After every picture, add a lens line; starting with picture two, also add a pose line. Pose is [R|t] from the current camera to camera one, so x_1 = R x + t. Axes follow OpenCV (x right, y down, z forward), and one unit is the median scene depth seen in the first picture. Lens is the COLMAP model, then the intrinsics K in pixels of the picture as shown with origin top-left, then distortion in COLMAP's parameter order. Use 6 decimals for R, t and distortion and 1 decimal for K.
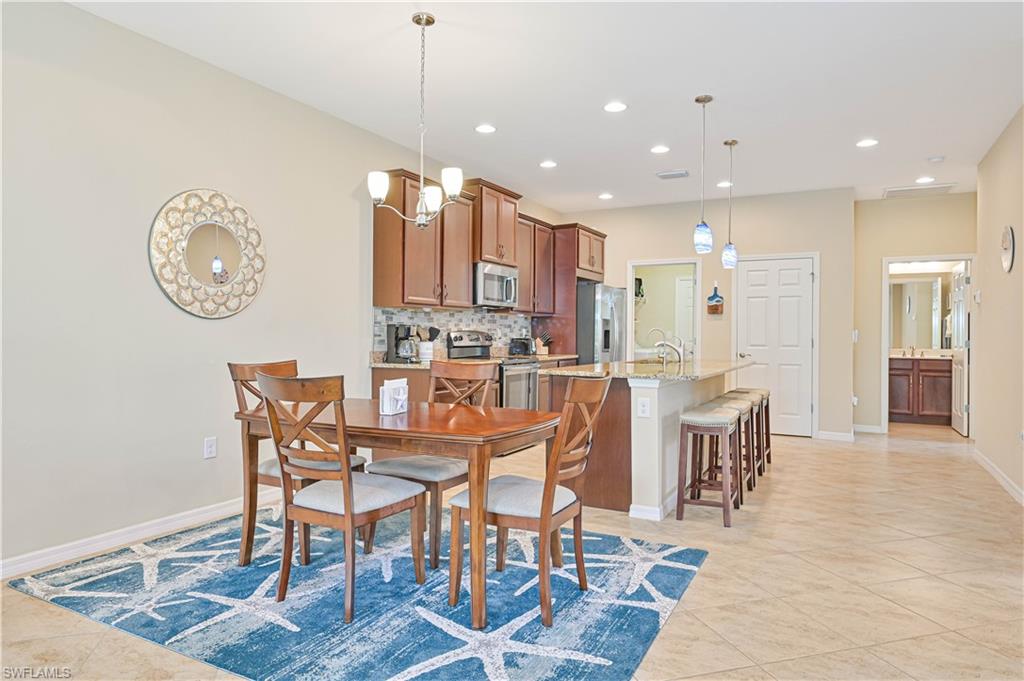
lens RADIAL K [[635.0, 0, 512.0], [0, 635.0, 340.5], [0, 0, 1]] dist [-0.003144, -0.000533]
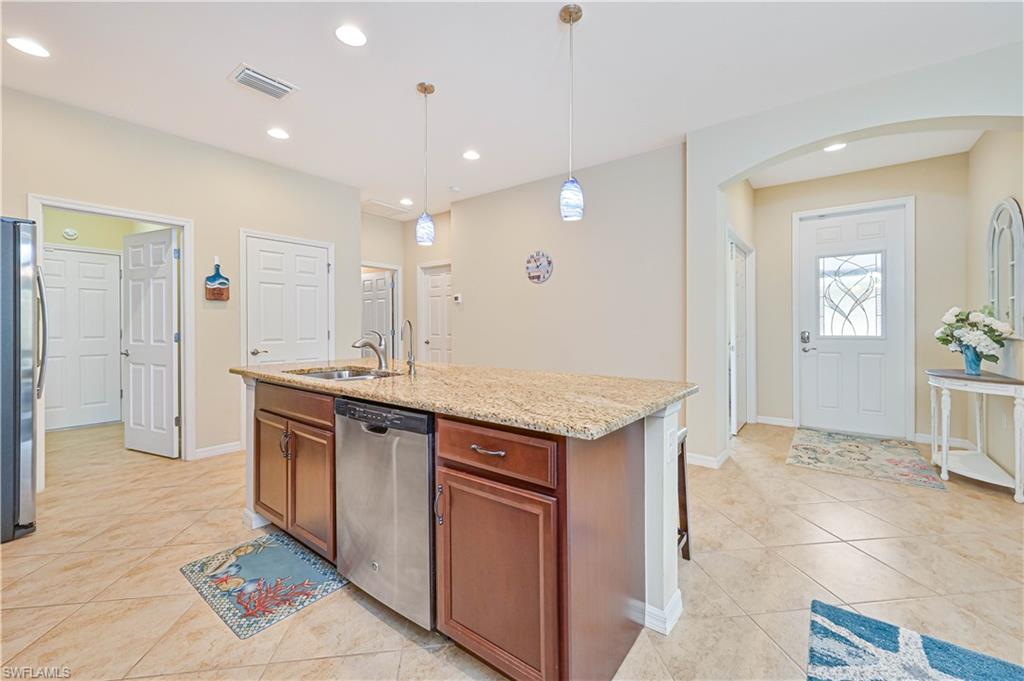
lens RADIAL K [[411.7, 0, 514.5], [0, 411.7, 328.1], [0, 0, 1]] dist [0.000097, -0.000248]
pose [[0.166863, -0.015148, 0.985864, -0.120738], [0.015690, 0.999796, 0.012706, -0.008860], [-0.985855, 0.013348, 0.167067, 0.605206]]
